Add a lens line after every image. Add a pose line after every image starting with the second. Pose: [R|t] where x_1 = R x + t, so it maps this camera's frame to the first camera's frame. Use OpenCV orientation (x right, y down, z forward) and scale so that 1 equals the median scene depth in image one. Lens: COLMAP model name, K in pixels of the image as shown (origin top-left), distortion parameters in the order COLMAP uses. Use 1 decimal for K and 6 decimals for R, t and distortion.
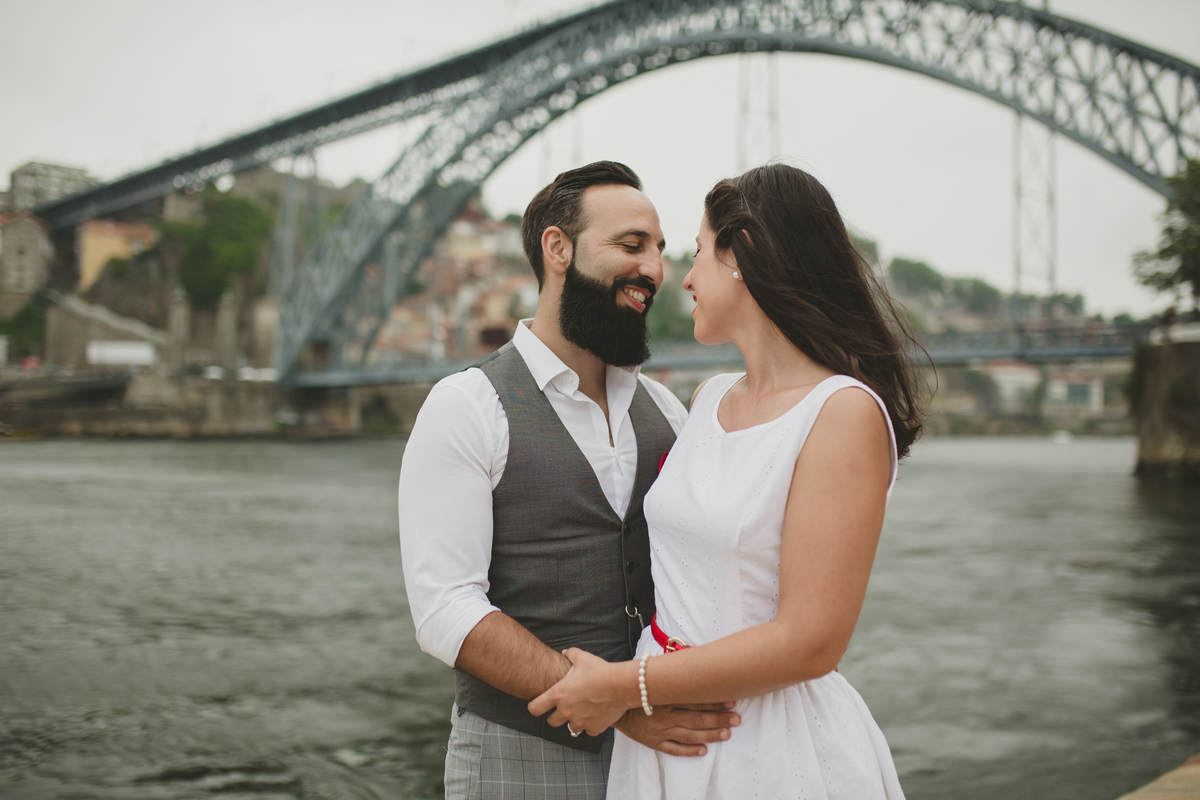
lens RADIAL K [[1208.2, 0, 623.9], [0, 1208.2, 419.0], [0, 0, 1]] dist [-0.045555, 0.038719]
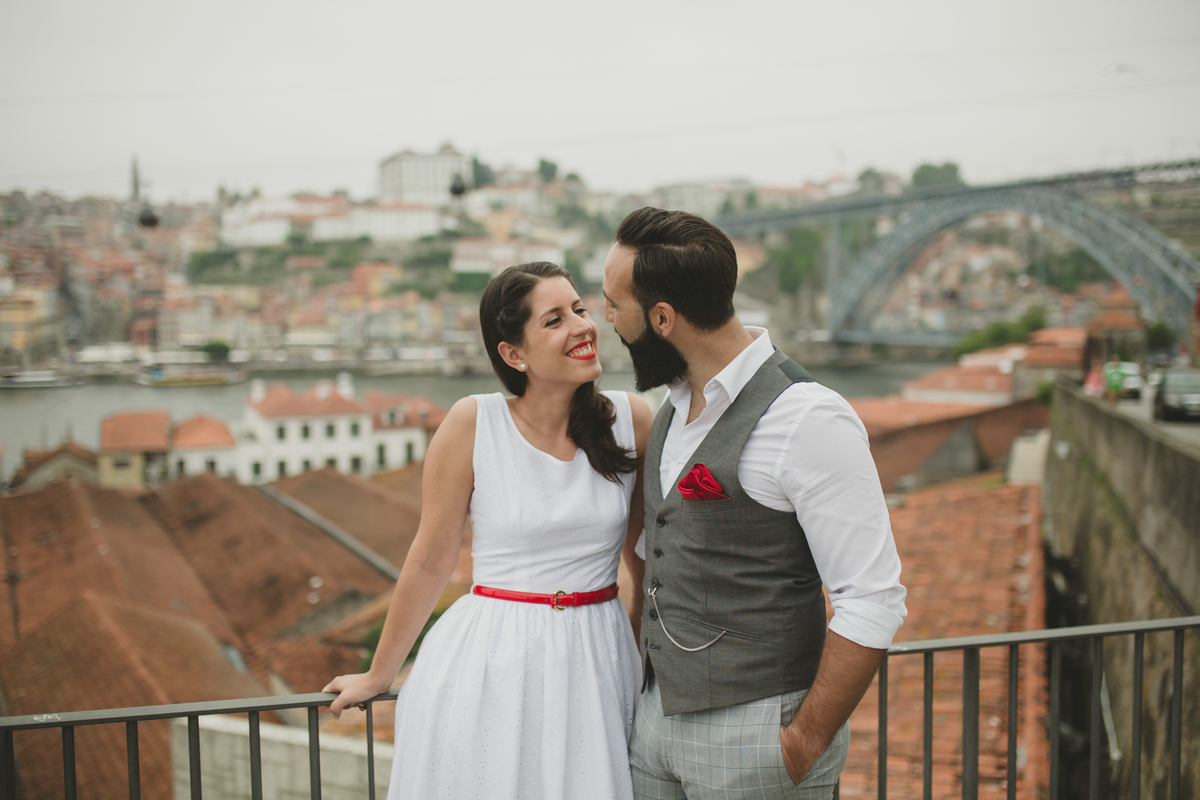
lens RADIAL K [[1139.6, 0, 601.6], [0, 1139.6, 397.4], [0, 0, 1]] dist [-0.046388, 0.079393]
pose [[0.900940, 0.023164, -0.433324, 0.195750], [0.015696, 0.996181, 0.085886, -0.092791], [0.433659, -0.084180, 0.897136, -0.869634]]
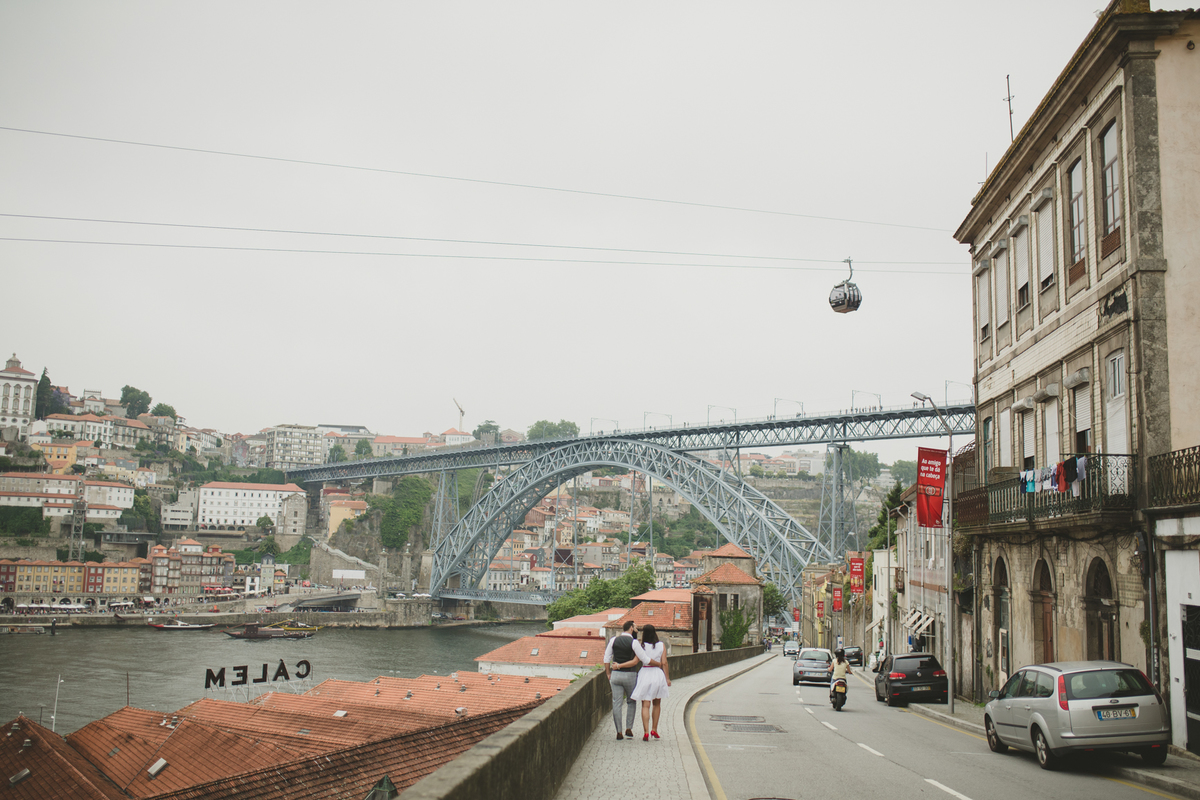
lens RADIAL K [[1139.6, 0, 601.6], [0, 1139.6, 397.4], [0, 0, 1]] dist [-0.046388, 0.079393]
pose [[0.991669, -0.002503, -0.128790, 0.189745], [-0.015849, 0.989843, -0.141276, -0.083640], [0.127836, 0.142140, 0.981557, -0.696437]]
